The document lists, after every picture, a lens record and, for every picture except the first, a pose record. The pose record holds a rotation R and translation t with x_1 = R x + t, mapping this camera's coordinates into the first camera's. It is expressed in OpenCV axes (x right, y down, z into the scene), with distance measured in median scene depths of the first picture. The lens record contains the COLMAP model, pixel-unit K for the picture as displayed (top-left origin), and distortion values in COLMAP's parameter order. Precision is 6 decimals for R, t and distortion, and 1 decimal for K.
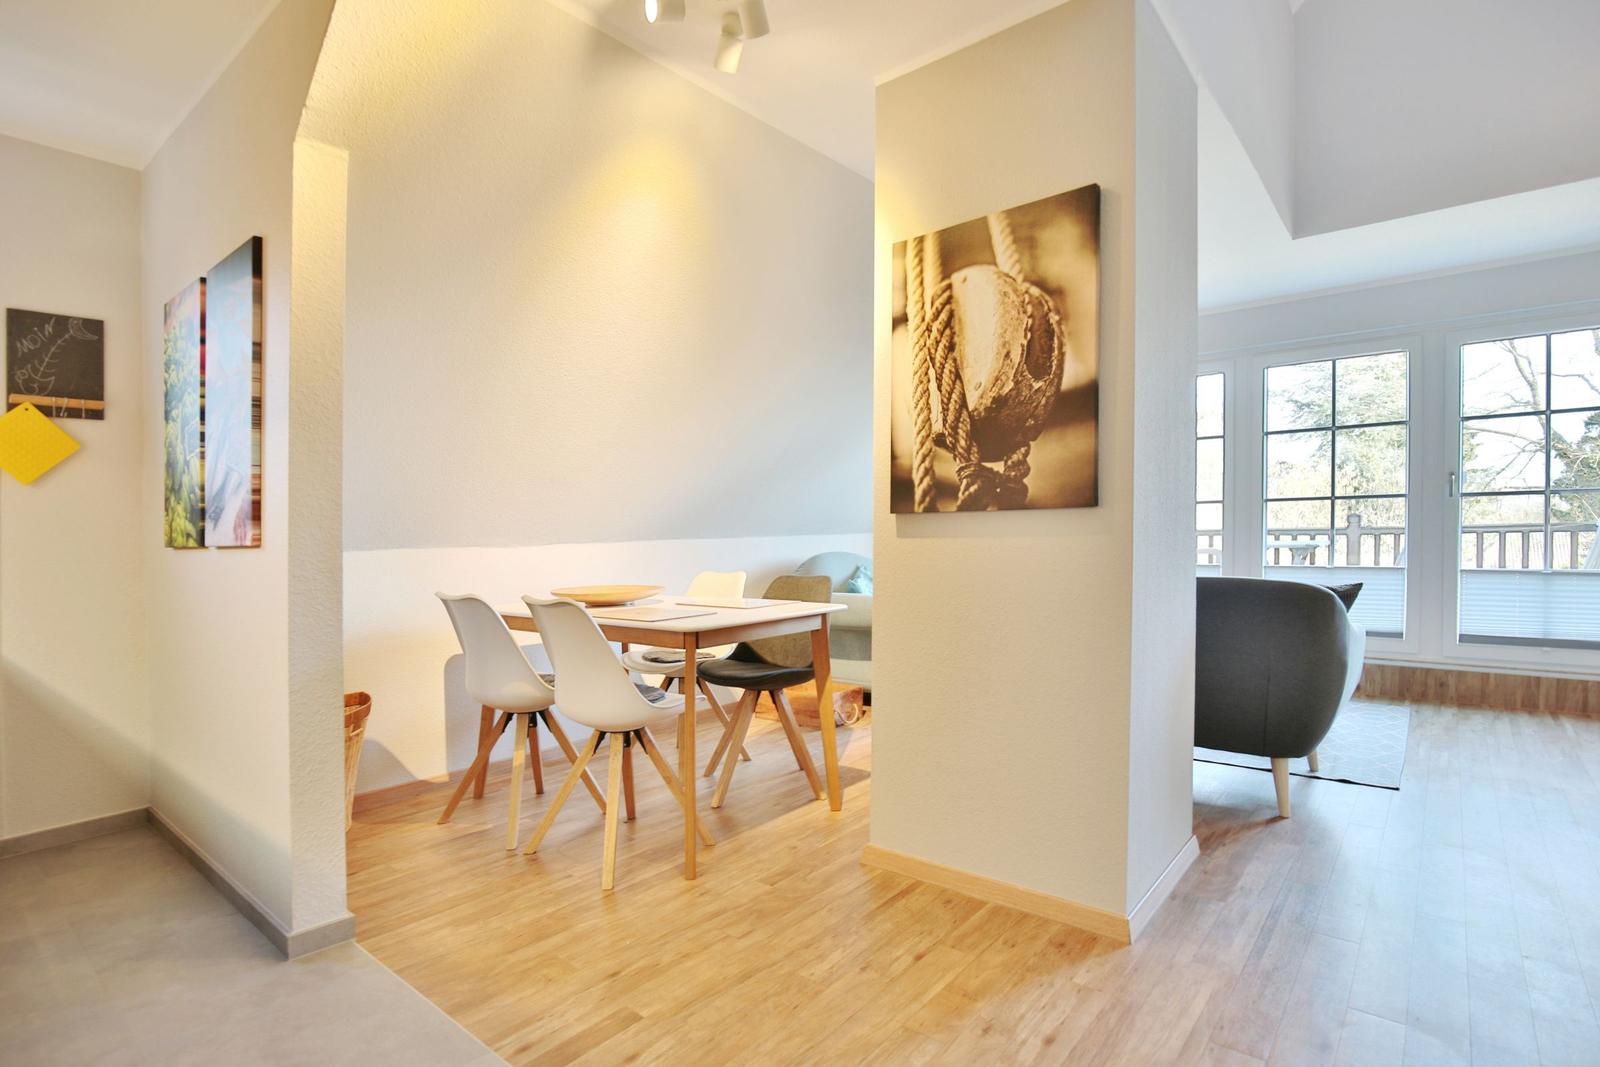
lens RADIAL K [[787.8, 0, 796.7], [0, 787.8, 553.0], [0, 0, 1]] dist [-0.023045, 0.000211]
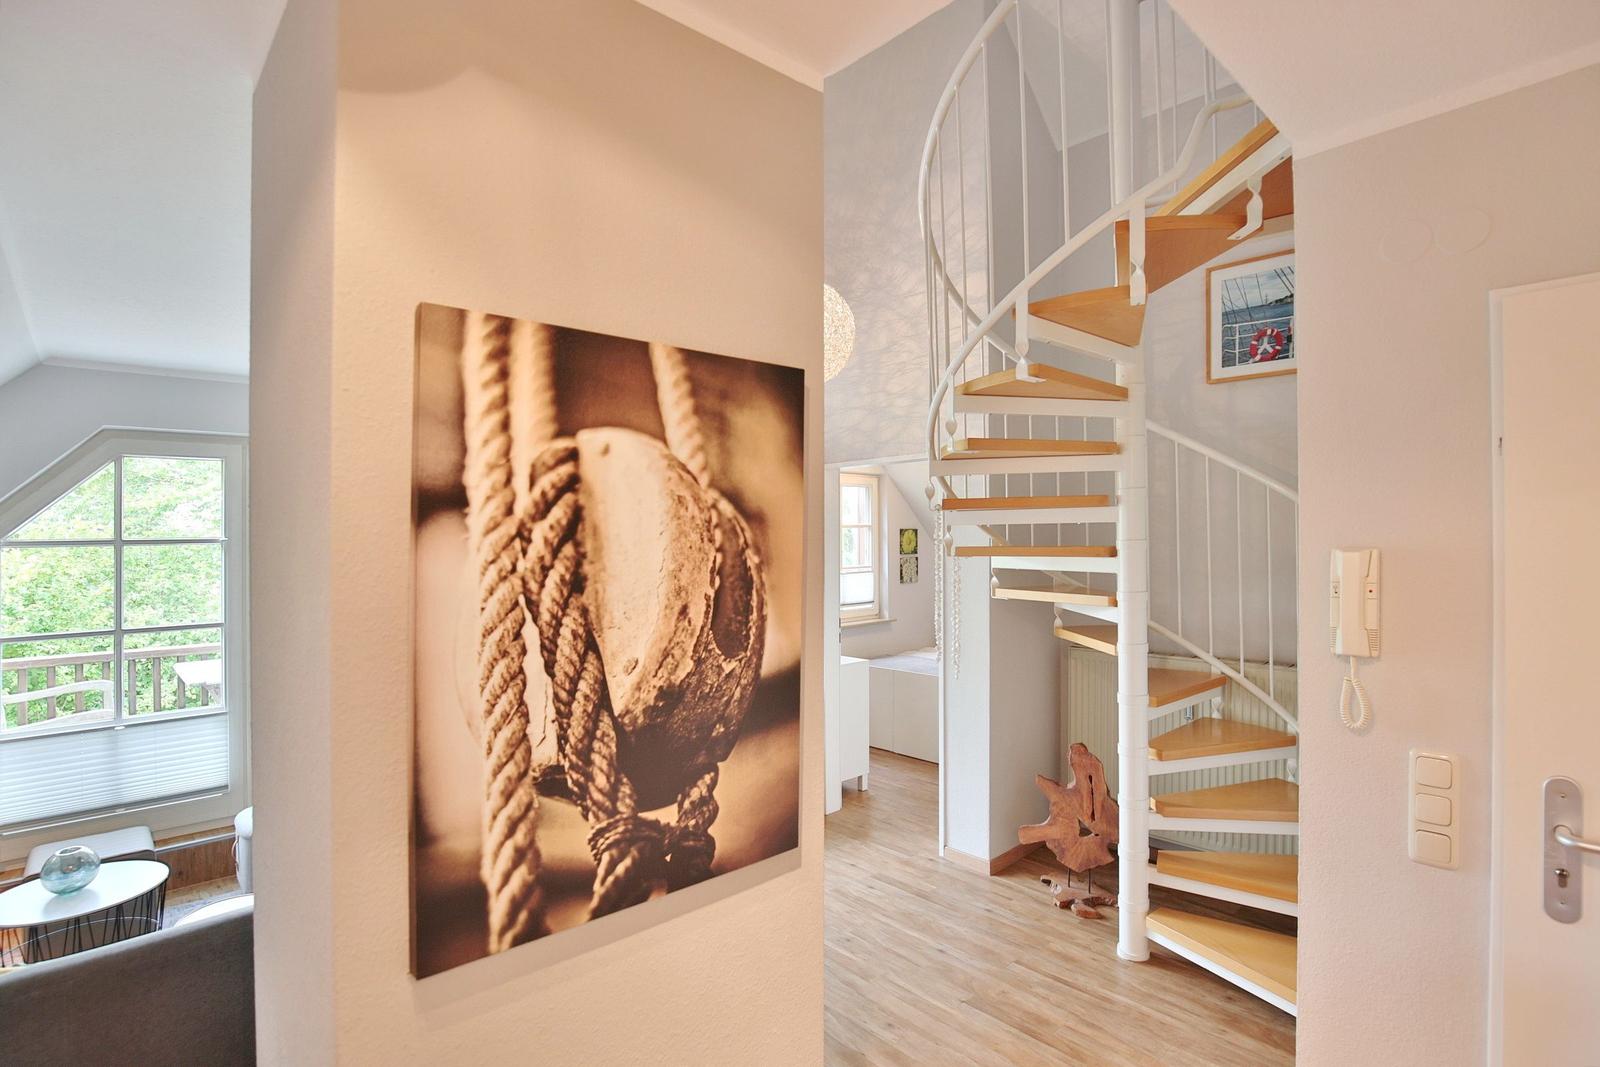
lens RADIAL K [[787.8, 0, 796.7], [0, 787.8, 553.0], [0, 0, 1]] dist [-0.023045, 0.000211]
pose [[0.138113, -0.007498, 0.990388, -0.255440], [0.021169, 0.999765, 0.004617, -0.280439], [-0.990190, 0.020328, 0.138239, 0.805097]]
